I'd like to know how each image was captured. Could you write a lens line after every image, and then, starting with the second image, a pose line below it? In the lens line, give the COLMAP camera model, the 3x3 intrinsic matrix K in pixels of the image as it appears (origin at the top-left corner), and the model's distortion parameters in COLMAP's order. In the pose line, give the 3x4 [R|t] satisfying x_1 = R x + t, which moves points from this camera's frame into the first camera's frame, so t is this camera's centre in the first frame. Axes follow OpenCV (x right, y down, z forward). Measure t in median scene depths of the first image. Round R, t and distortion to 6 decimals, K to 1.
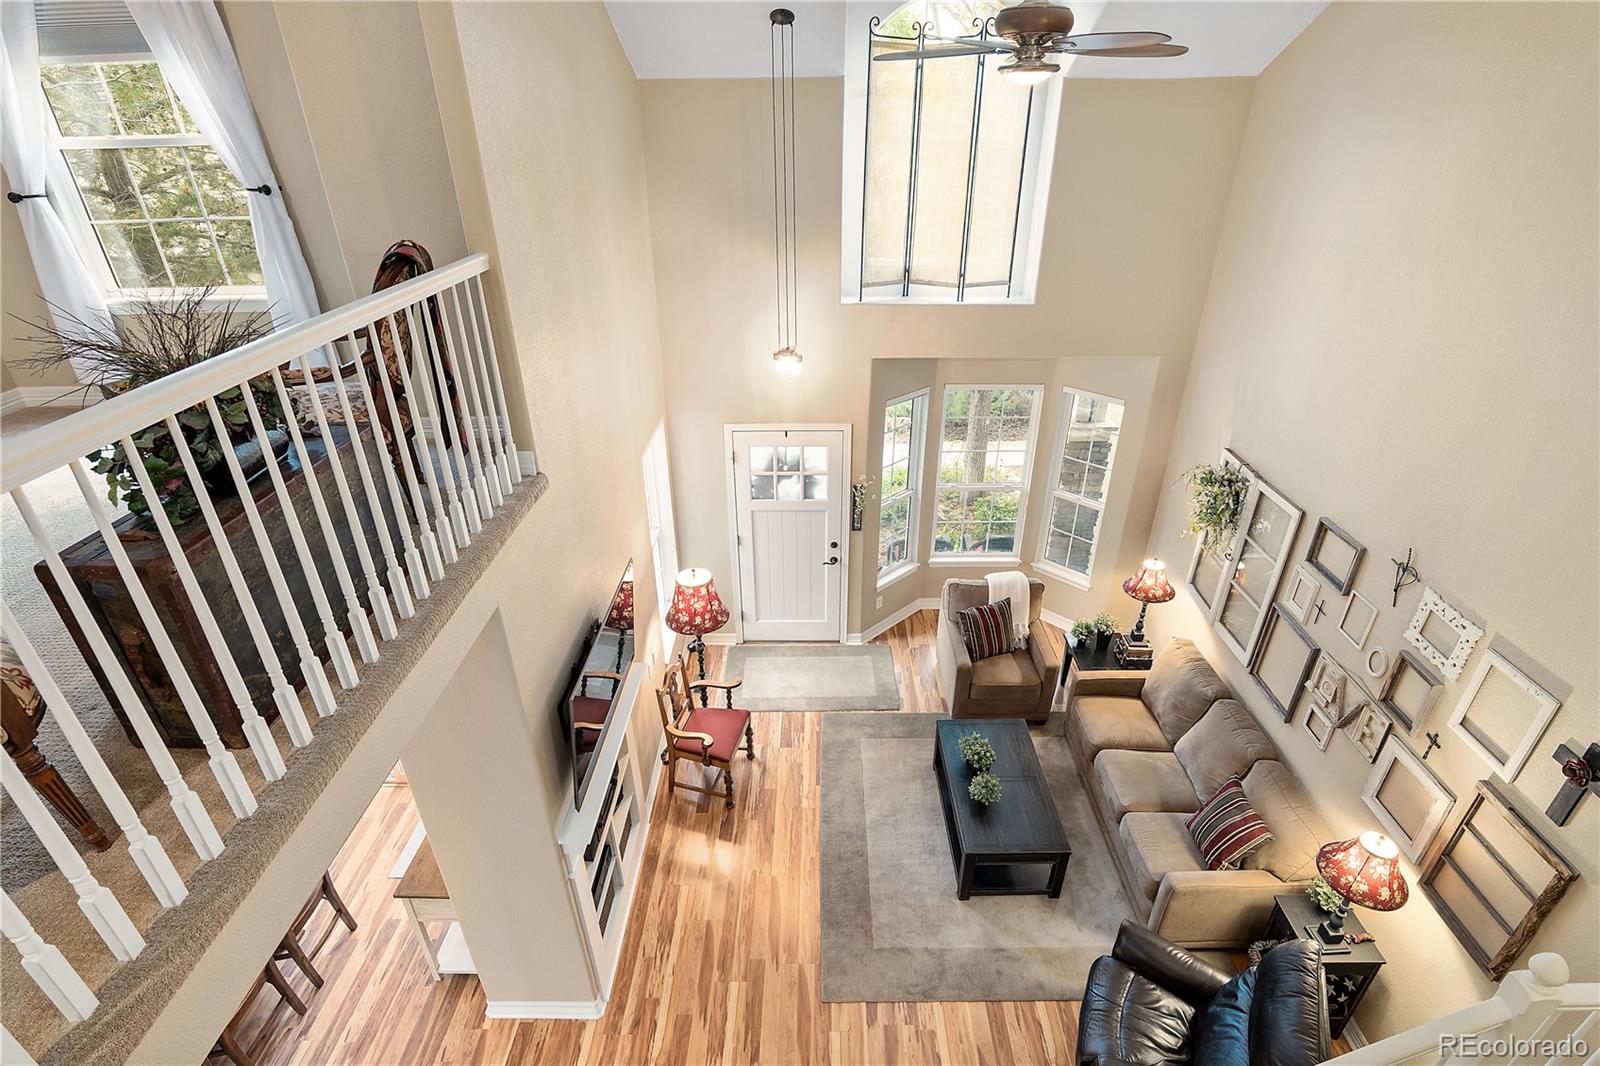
lens RADIAL K [[772.5, 0, 808.0], [0, 772.5, 568.2], [0, 0, 1]] dist [-0.022171, 0.000098]
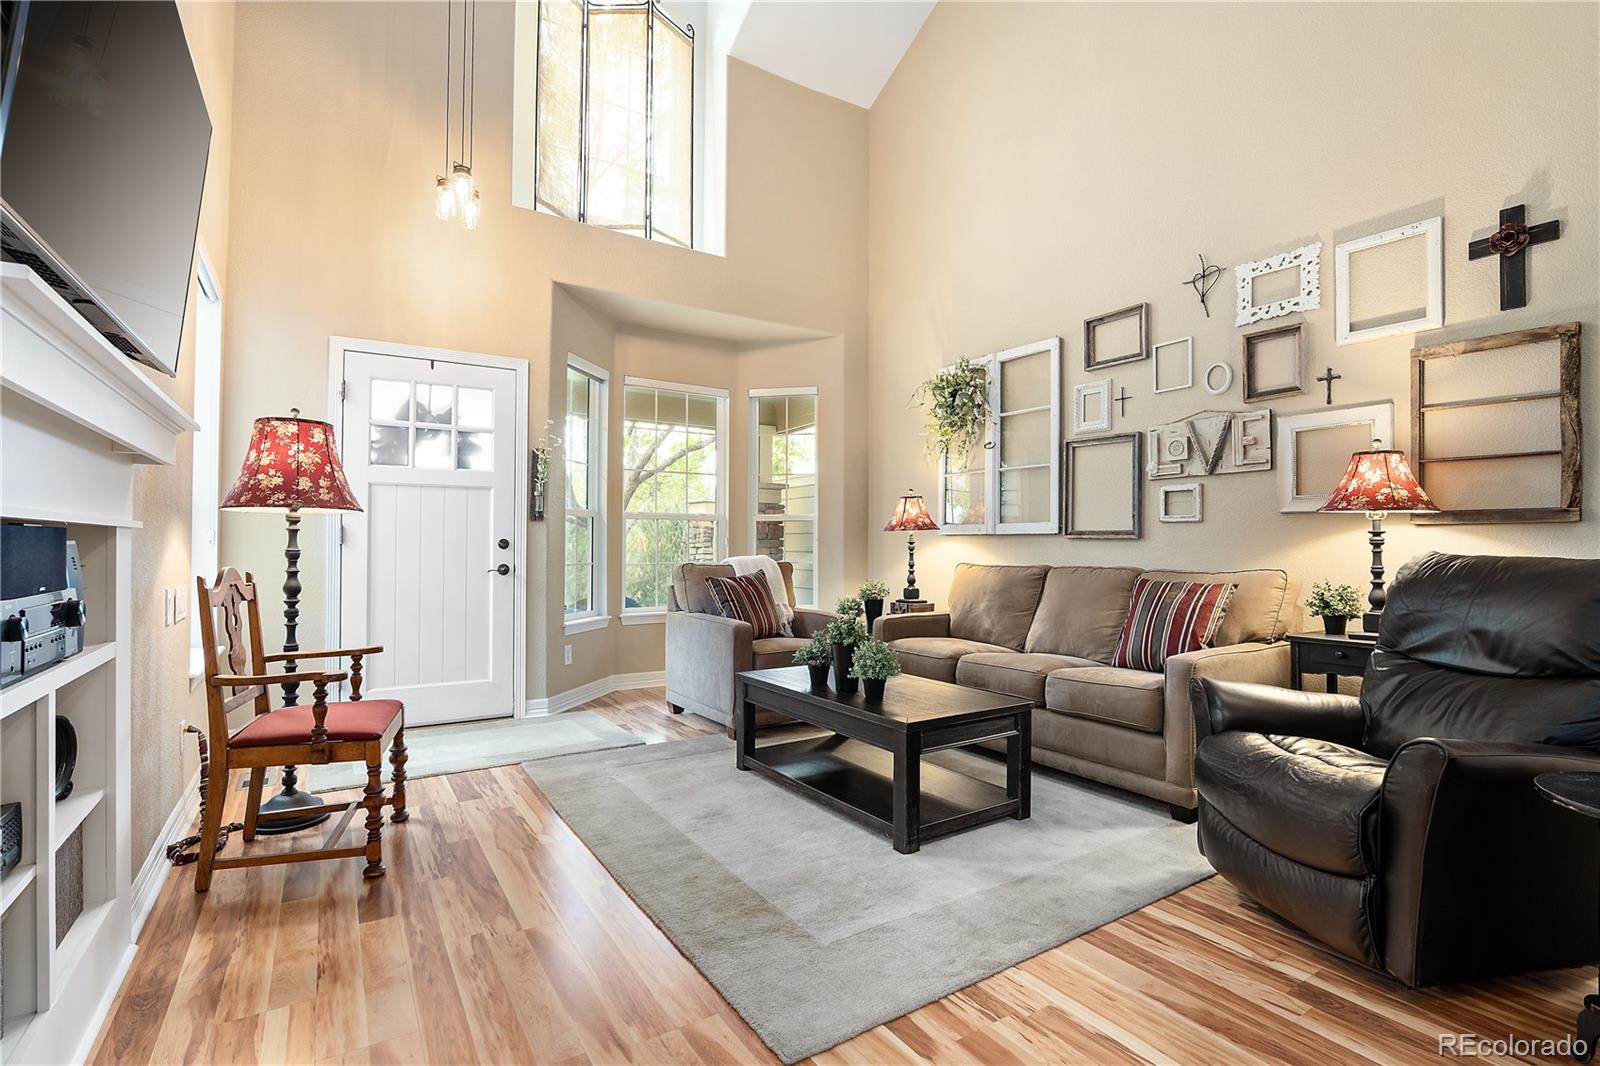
lens RADIAL K [[751.5, 0, 804.6], [0, 751.5, 535.8], [0, 0, 1]] dist [-0.021359, 0.001060]
pose [[0.835440, 0.015979, 0.549350, -0.146702], [0.267439, 0.861424, -0.431771, 0.436176], [-0.480122, 0.507636, 0.715394, 0.538431]]
